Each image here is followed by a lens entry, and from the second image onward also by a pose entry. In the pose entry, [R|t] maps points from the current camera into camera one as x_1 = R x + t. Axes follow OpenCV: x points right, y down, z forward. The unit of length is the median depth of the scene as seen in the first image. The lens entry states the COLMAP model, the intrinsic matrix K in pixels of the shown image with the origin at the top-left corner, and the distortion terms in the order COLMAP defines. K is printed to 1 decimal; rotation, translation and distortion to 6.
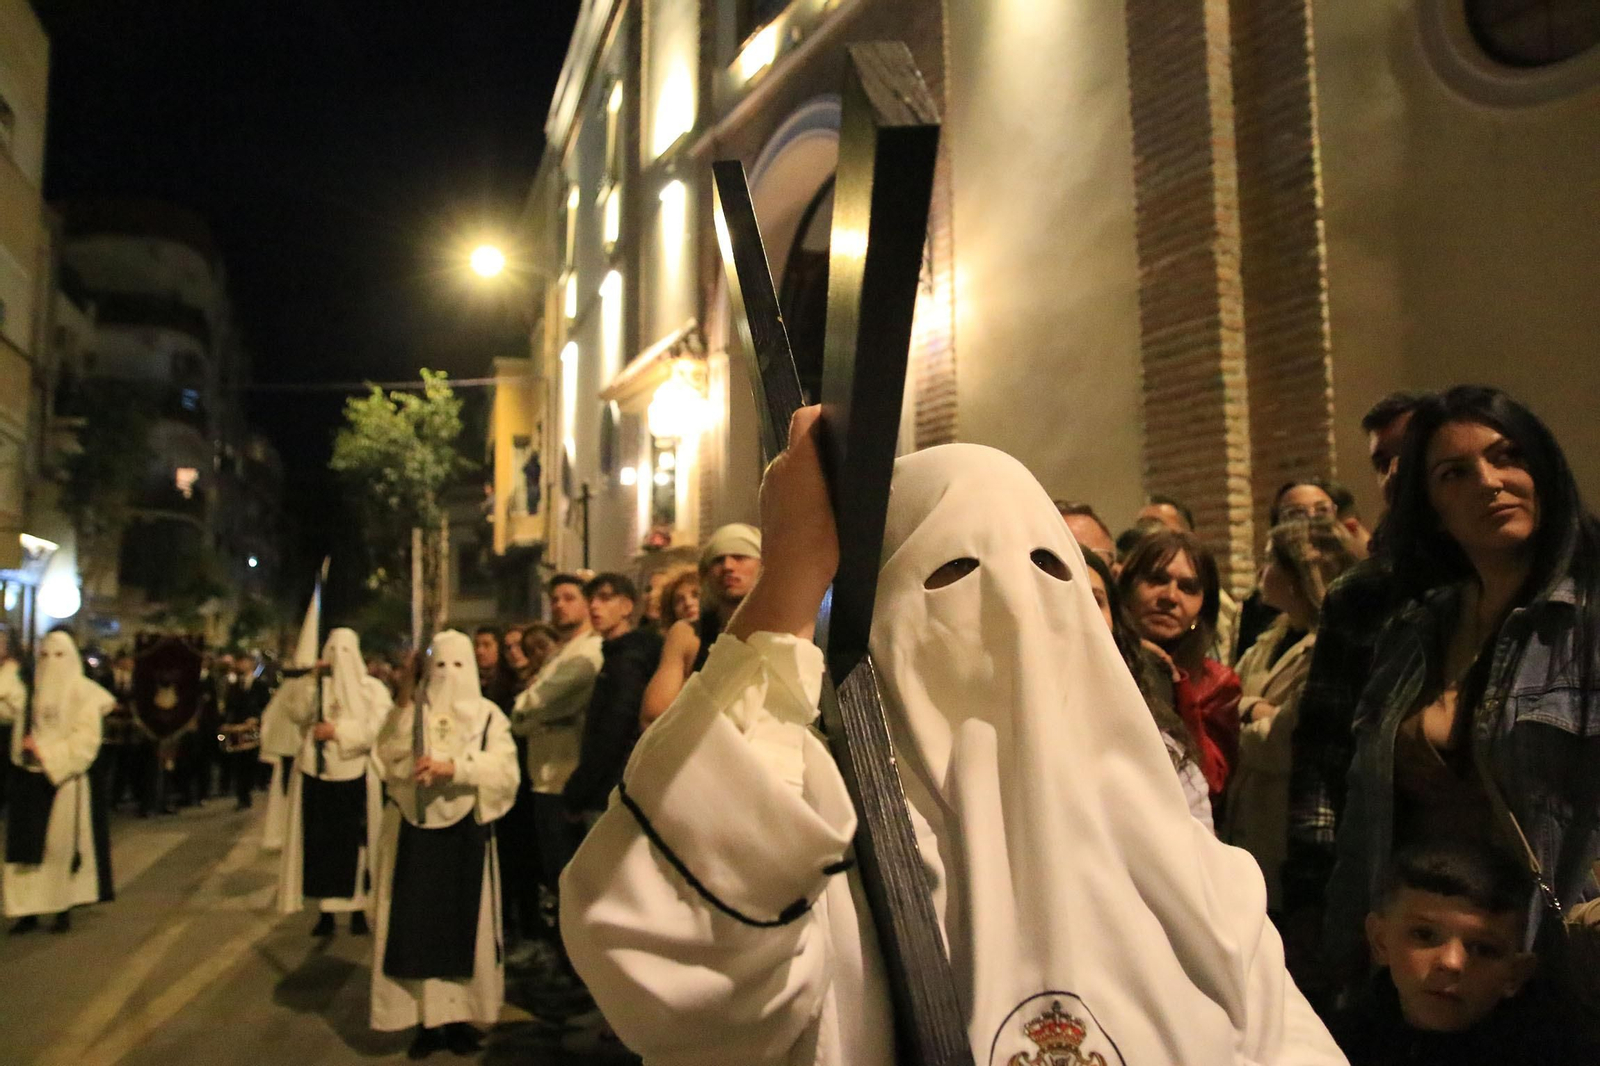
lens RADIAL K [[1230.3, 0, 795.2], [0, 1230.3, 561.7], [0, 0, 1]] dist [-0.129165, 0.106329]
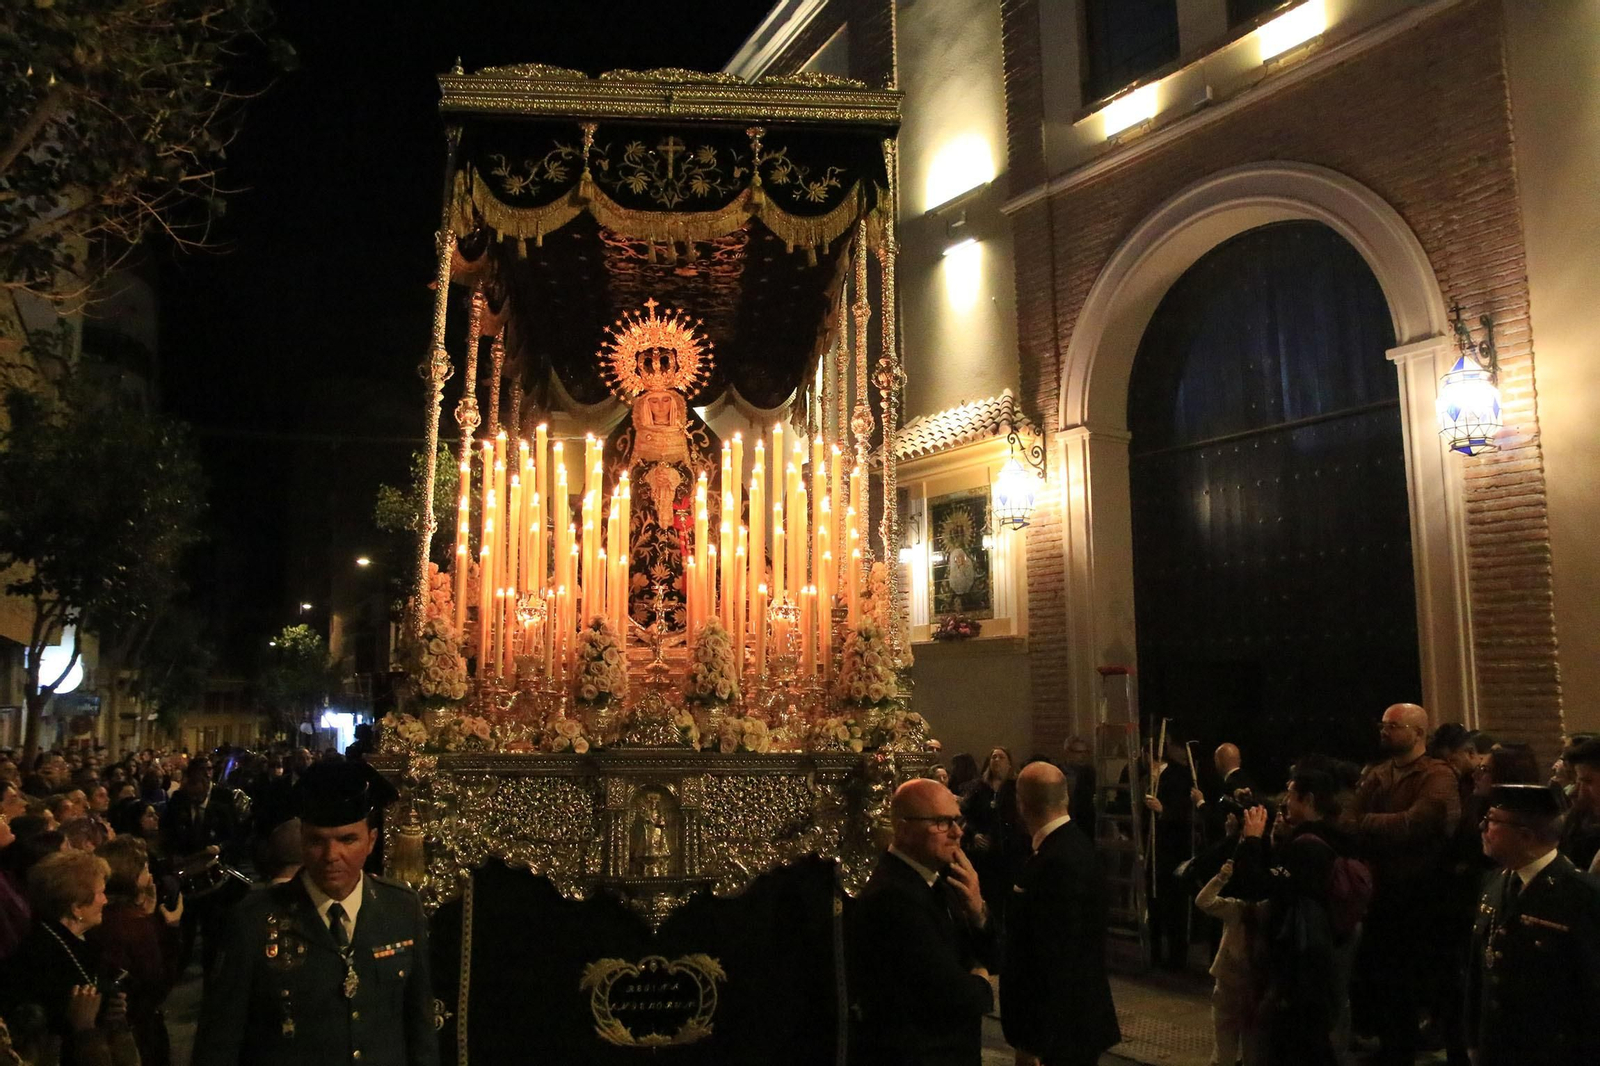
lens RADIAL K [[1250.0, 0, 792.1], [0, 1250.0, 566.2], [0, 0, 1]] dist [-0.171380, 0.209065]
pose [[0.993370, 0.007028, 0.114747, -0.715190], [-0.002506, 0.999216, -0.039506, -0.056176], [-0.114935, 0.038956, 0.992609, 0.200100]]
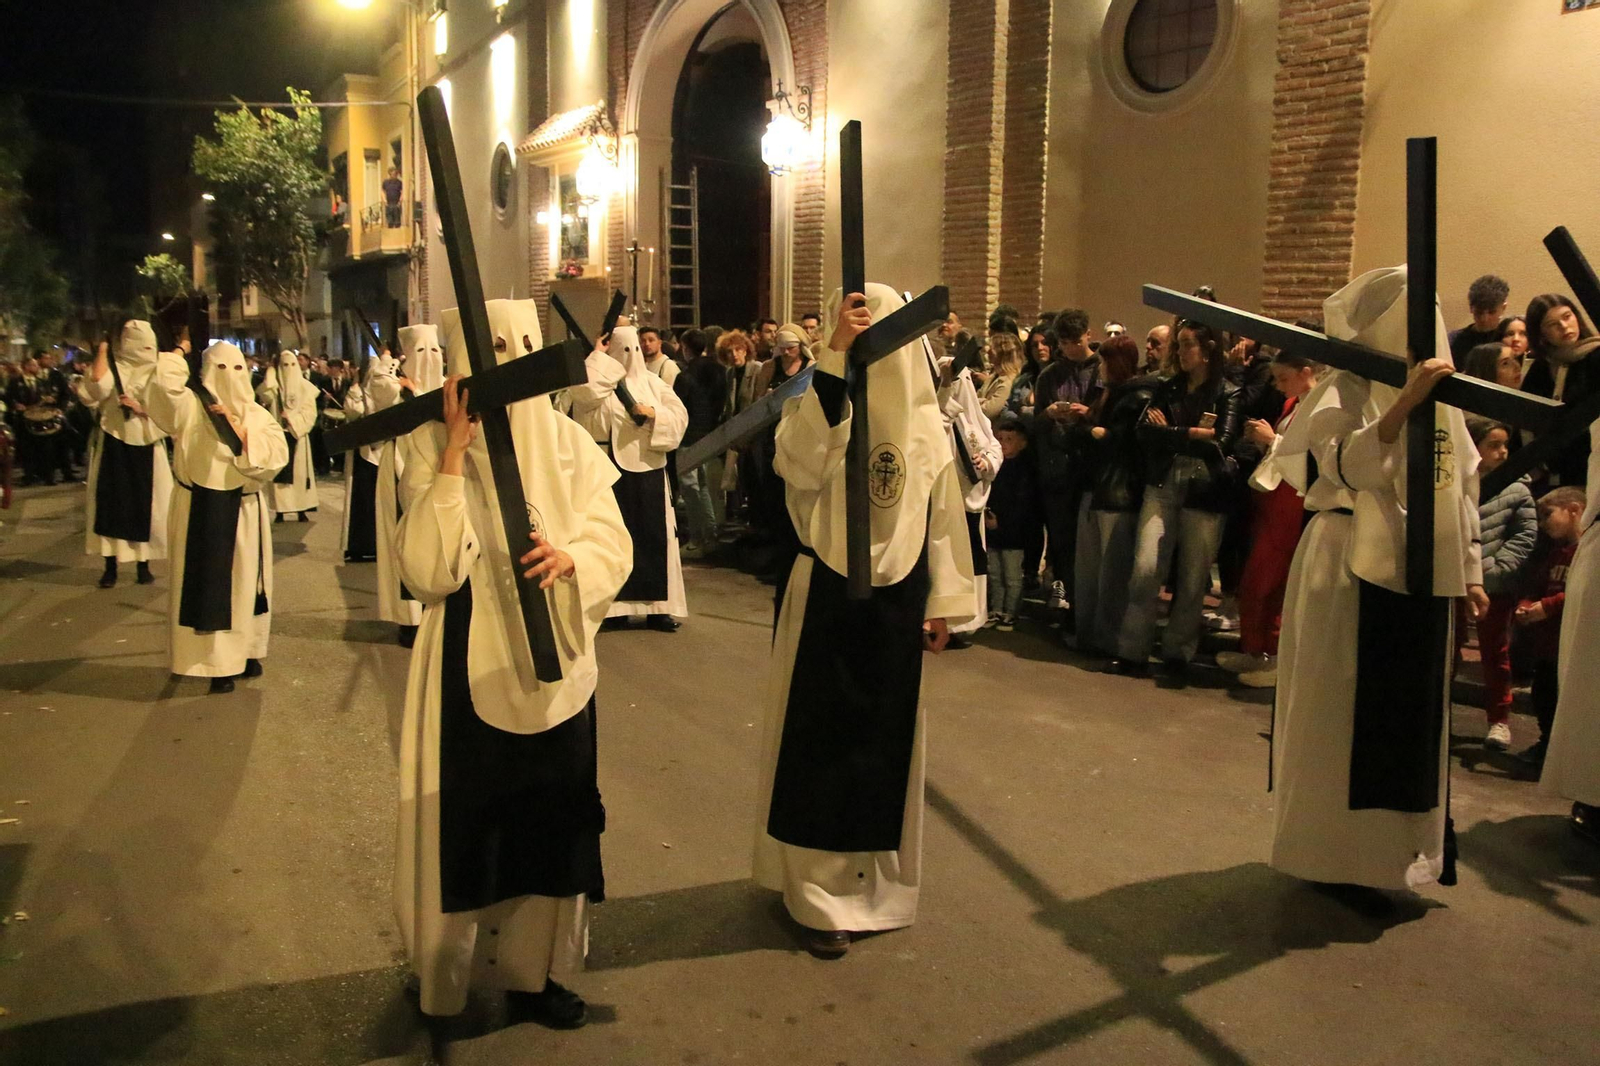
lens RADIAL K [[1230.3, 0, 795.2], [0, 1230.3, 561.7], [0, 0, 1]] dist [-0.129165, 0.106329]
pose [[0.980476, -0.010890, 0.196335, -0.284700], [-0.037720, 0.969507, 0.242145, -0.083619], [-0.192985, -0.244823, 0.950168, -0.774315]]
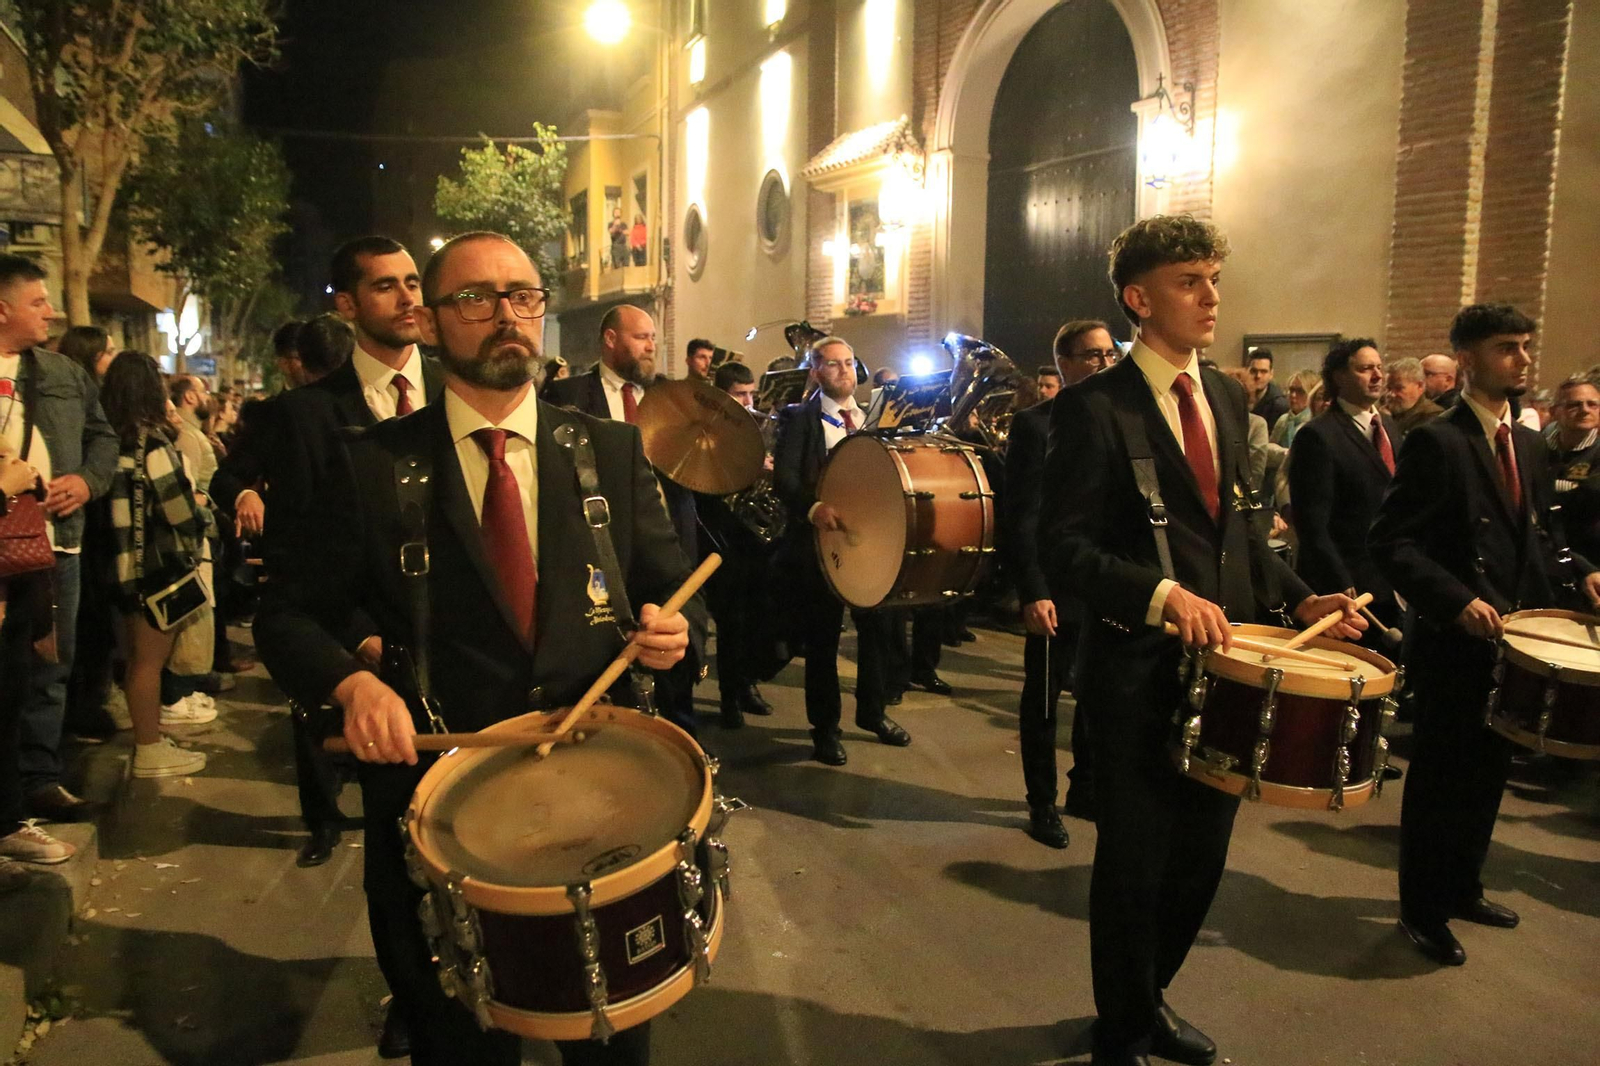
lens RADIAL K [[1230.3, 0, 795.2], [0, 1230.3, 561.7], [0, 0, 1]] dist [-0.129165, 0.106329]
pose [[0.998559, 0.014831, 0.051571, -0.488499], [-0.025364, 0.977364, 0.210037, -0.047786], [-0.047288, -0.211043, 0.976332, -0.408185]]
